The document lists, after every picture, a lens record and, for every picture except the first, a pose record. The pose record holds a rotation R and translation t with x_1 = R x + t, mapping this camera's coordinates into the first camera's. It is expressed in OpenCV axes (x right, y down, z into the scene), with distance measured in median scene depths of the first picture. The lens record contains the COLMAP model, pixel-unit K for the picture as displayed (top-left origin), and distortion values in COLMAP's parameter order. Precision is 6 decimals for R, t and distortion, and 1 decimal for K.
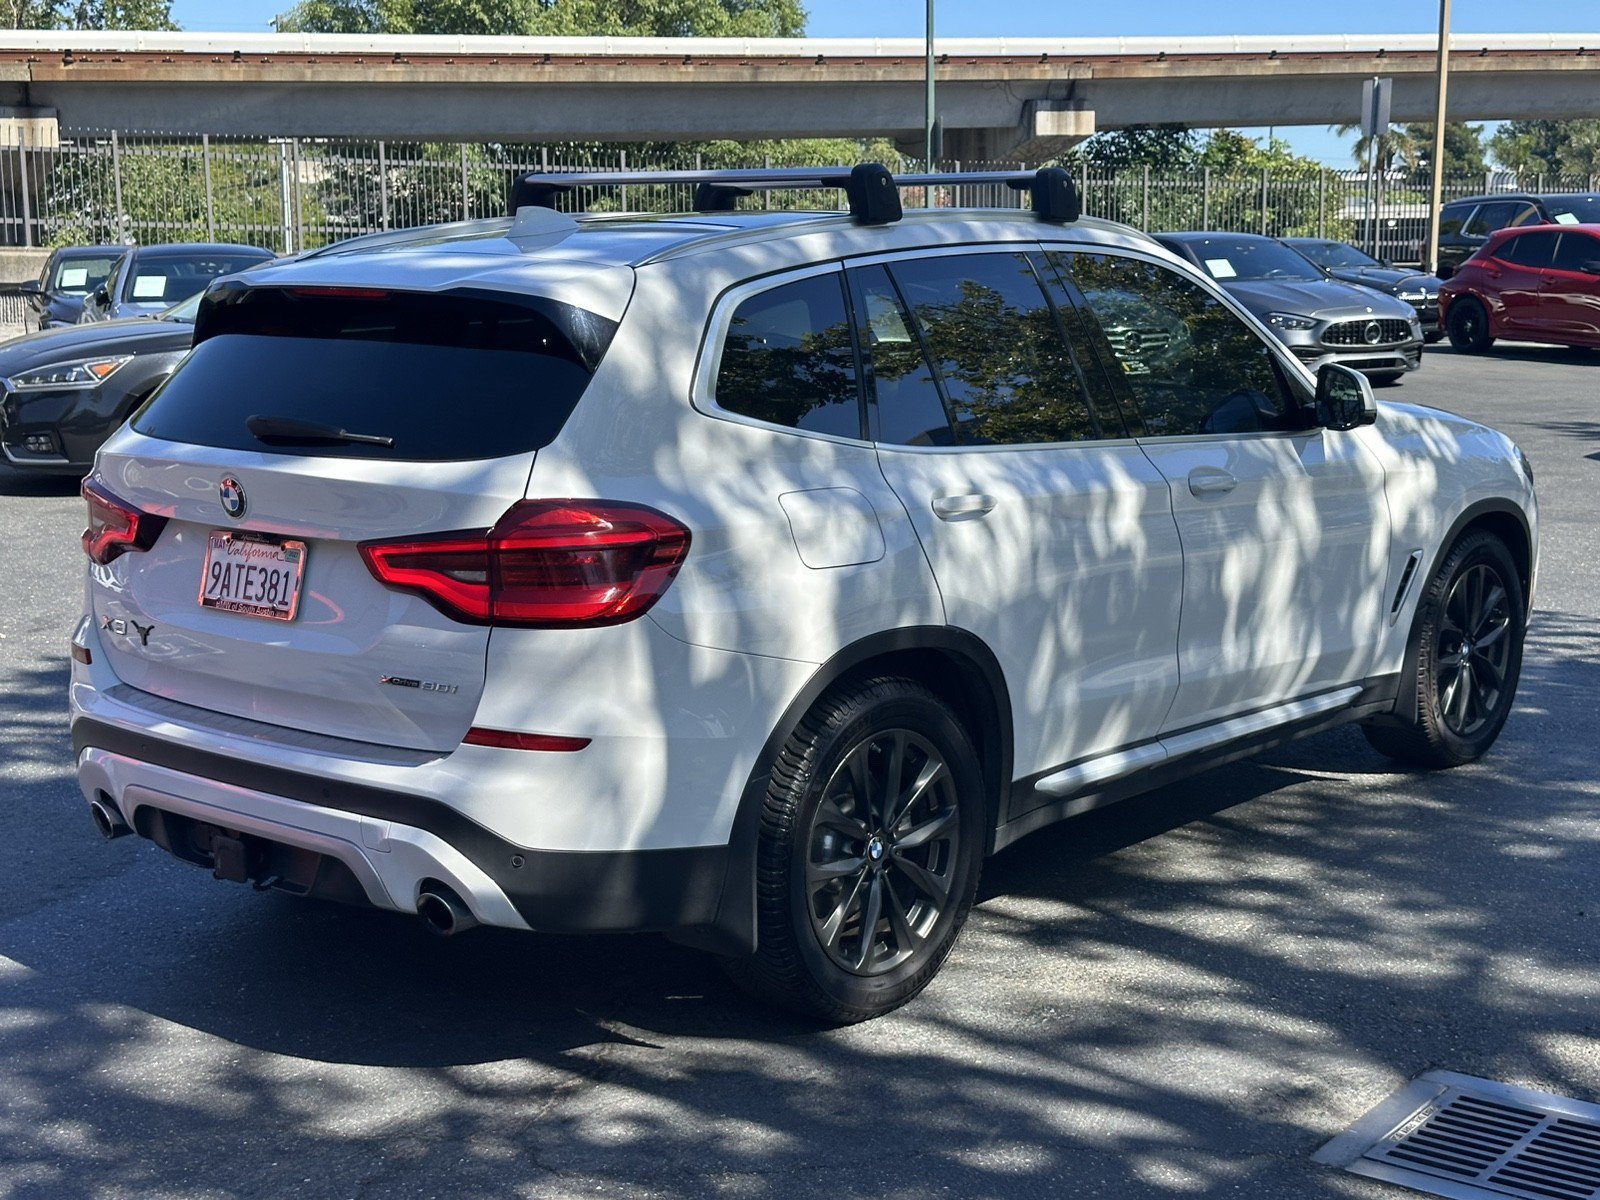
lens RADIAL K [[2195.4, 0, 788.2], [0, 2195.4, 640.3], [0, 0, 1]] dist [0.199010, -0.450077]
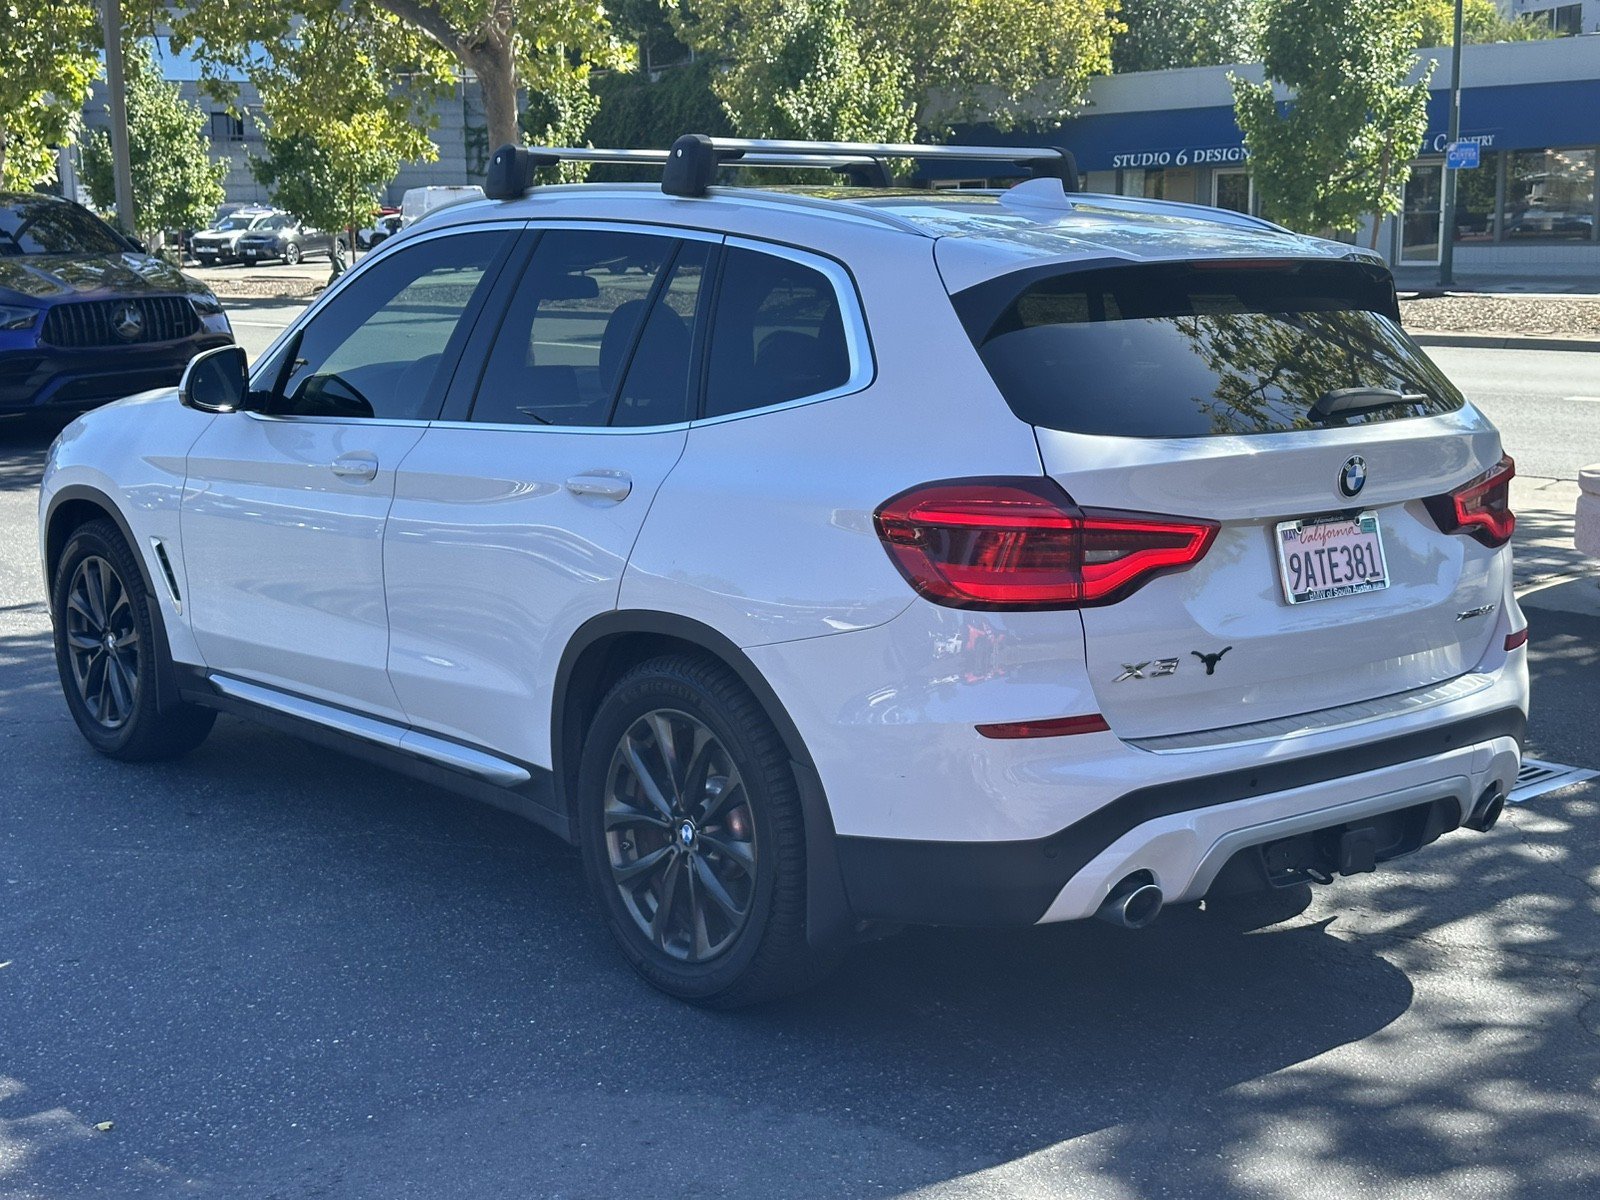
lens RADIAL K [[2195.4, 0, 788.2], [0, 2195.4, 640.3], [0, 0, 1]] dist [0.199010, -0.450077]
pose [[0.173666, -0.172446, 0.969589, -1.155837], [0.174239, 0.974397, 0.142093, -0.162887], [-0.969268, 0.144263, 0.199266, 0.984045]]
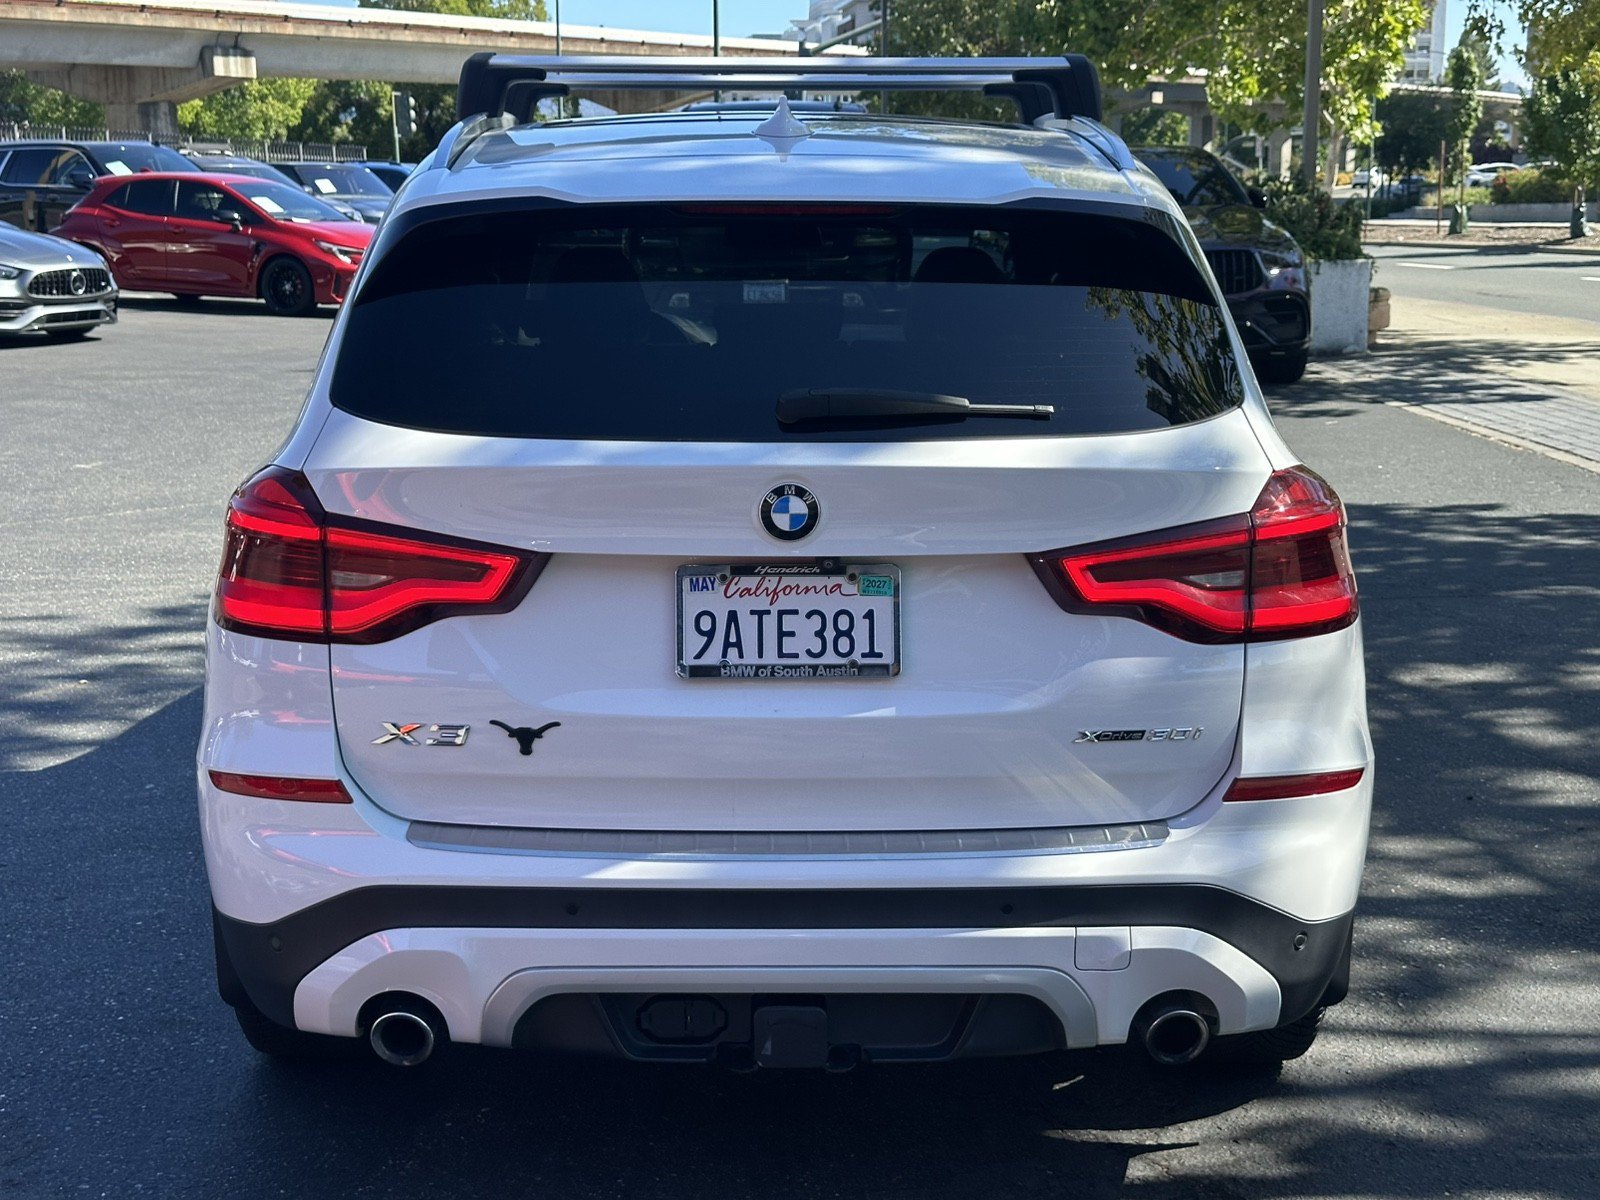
lens RADIAL K [[2195.4, 0, 788.2], [0, 2195.4, 640.3], [0, 0, 1]] dist [0.199010, -0.450077]
pose [[0.750274, -0.126337, 0.648944, -0.646398], [0.113544, 0.991611, 0.061773, -0.062340], [-0.651304, 0.027337, 0.758325, 0.456241]]
